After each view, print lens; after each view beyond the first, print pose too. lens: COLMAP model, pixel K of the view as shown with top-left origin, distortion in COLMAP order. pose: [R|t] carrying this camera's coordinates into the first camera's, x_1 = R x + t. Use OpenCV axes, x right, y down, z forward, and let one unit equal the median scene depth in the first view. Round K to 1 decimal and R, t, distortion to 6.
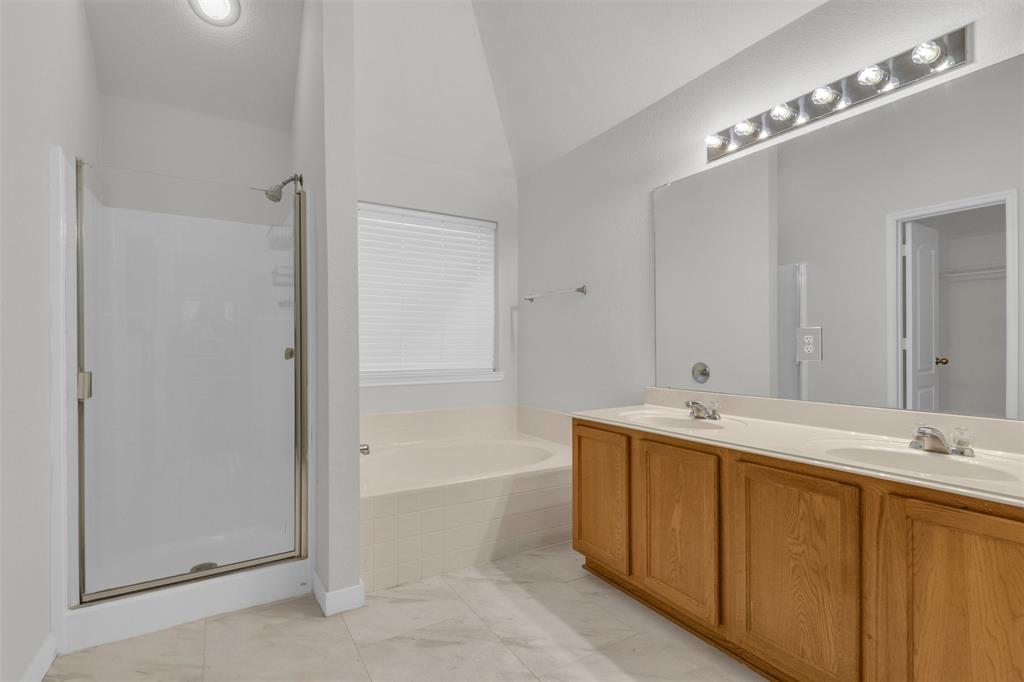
lens RADIAL K [[466.9, 0, 506.8], [0, 466.9, 344.0], [0, 0, 1]] dist [0.000717, -0.001374]
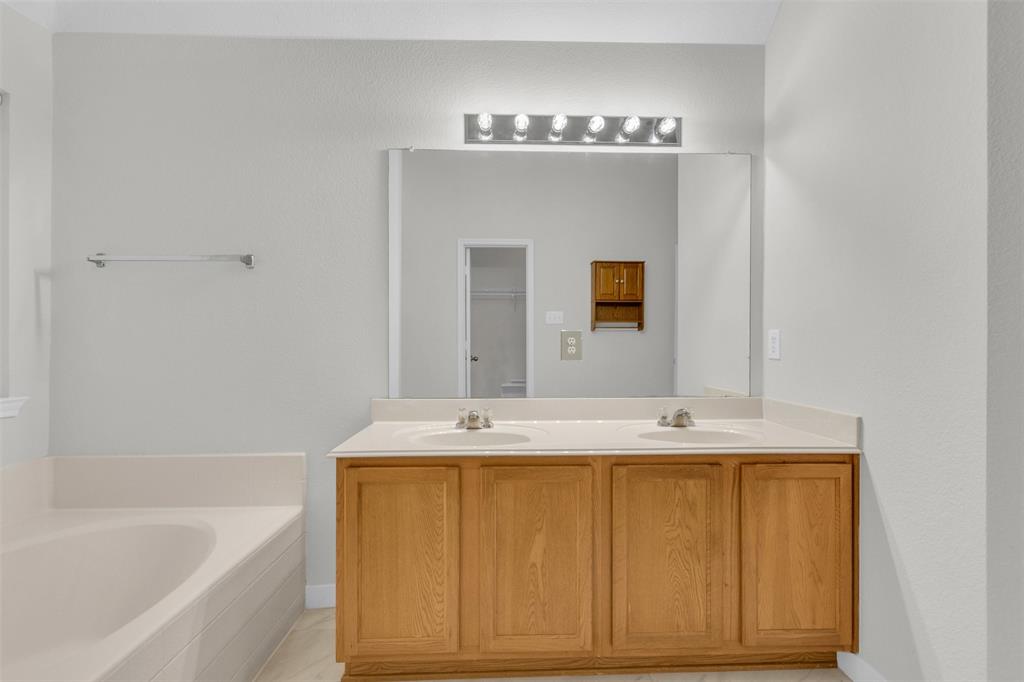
lens RADIAL K [[466.9, 0, 512.0], [0, 466.9, 345.4], [0, 0, 1]] dist [0.000717, -0.001374]
pose [[0.488801, 0.005274, 0.872379, -0.396614], [-0.006118, 0.999978, -0.002618, 0.003745], [-0.872374, -0.004058, 0.488823, 0.620942]]
